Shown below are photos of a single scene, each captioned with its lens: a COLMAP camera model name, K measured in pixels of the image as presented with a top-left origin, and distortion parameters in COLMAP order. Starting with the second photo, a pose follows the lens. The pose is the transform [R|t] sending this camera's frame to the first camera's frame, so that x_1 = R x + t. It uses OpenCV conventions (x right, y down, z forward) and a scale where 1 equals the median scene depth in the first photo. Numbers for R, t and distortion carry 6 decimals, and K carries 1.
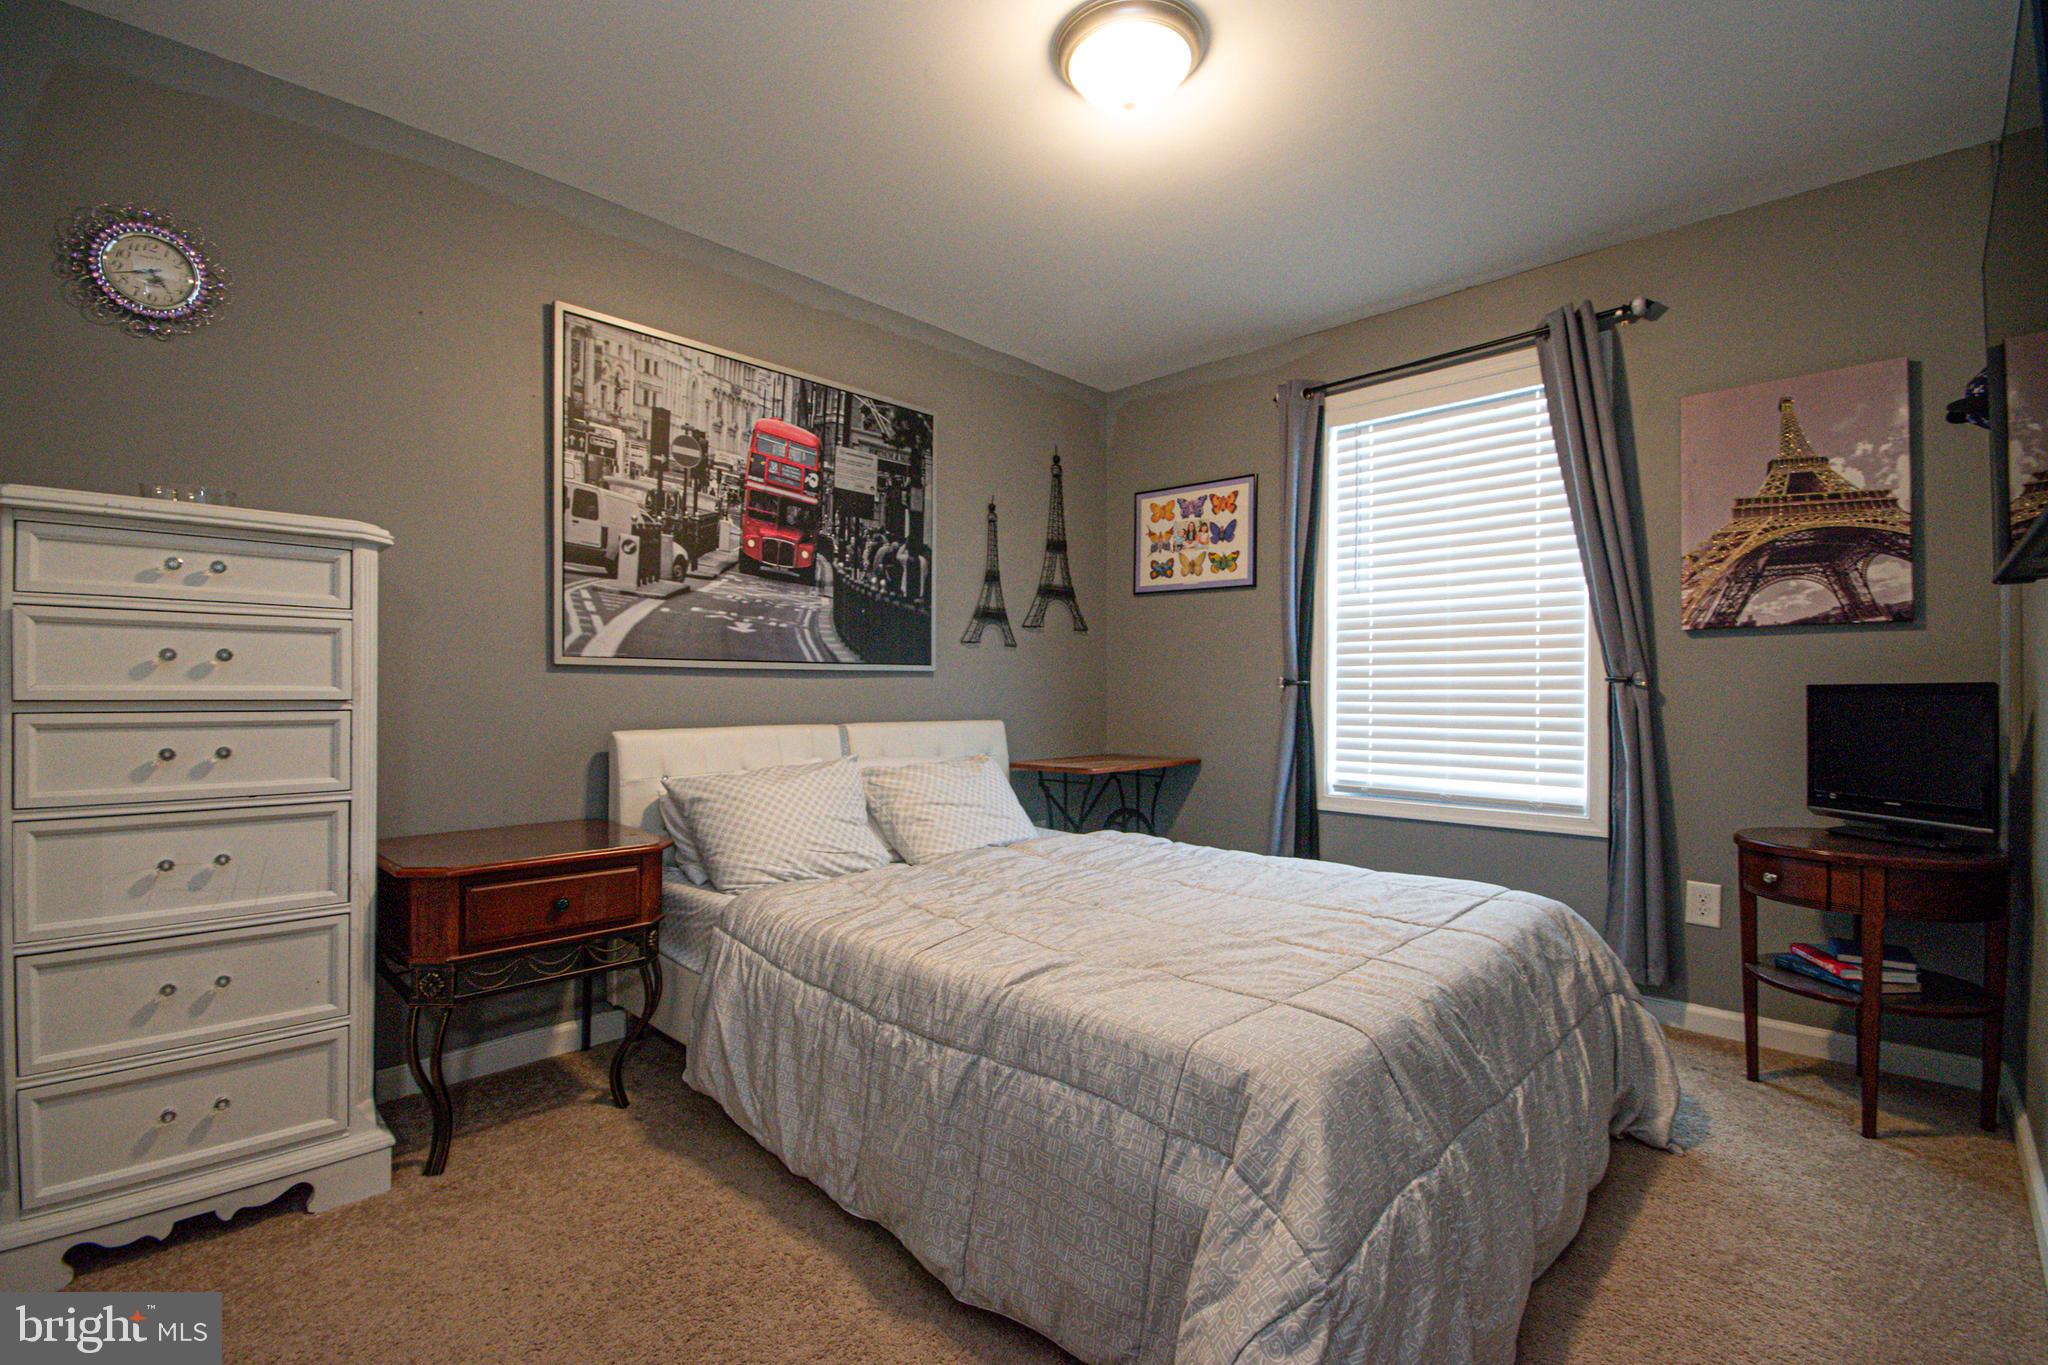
lens RADIAL K [[905.4, 0, 1017.1], [0, 905.4, 682.8], [0, 0, 1]] dist [0.001797, -0.000827]
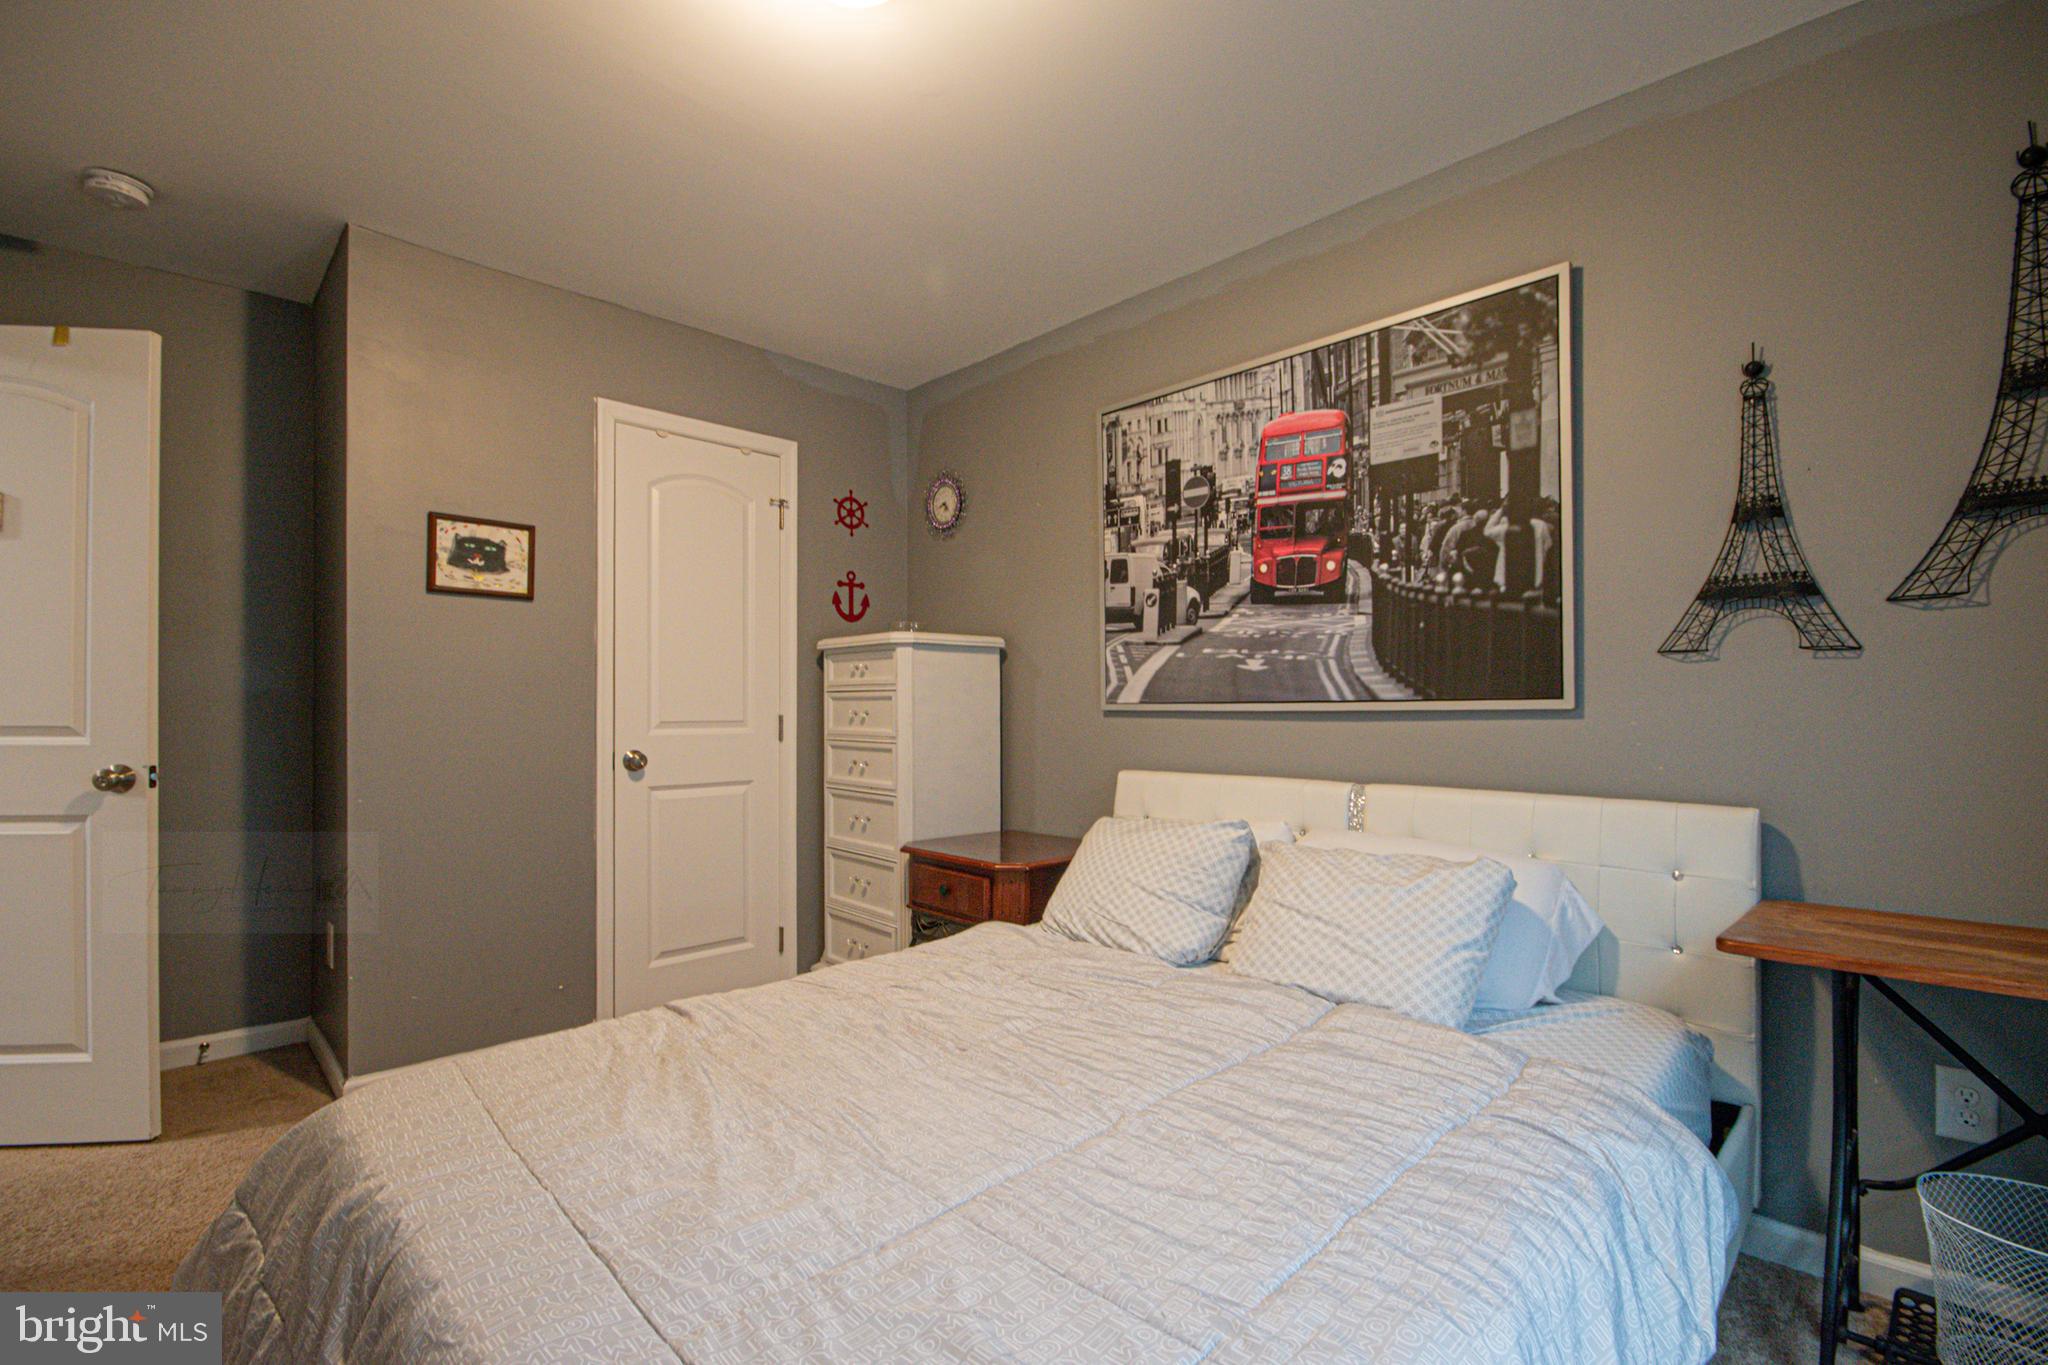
lens RADIAL K [[905.4, 0, 1017.0], [0, 905.4, 700.3], [0, 0, 1]] dist [0.001797, -0.000827]
pose [[-0.023566, -0.013055, -0.999637, 0.583348], [0.007008, 0.999888, -0.013223, -0.015762], [0.999698, -0.007317, -0.023472, 0.772384]]
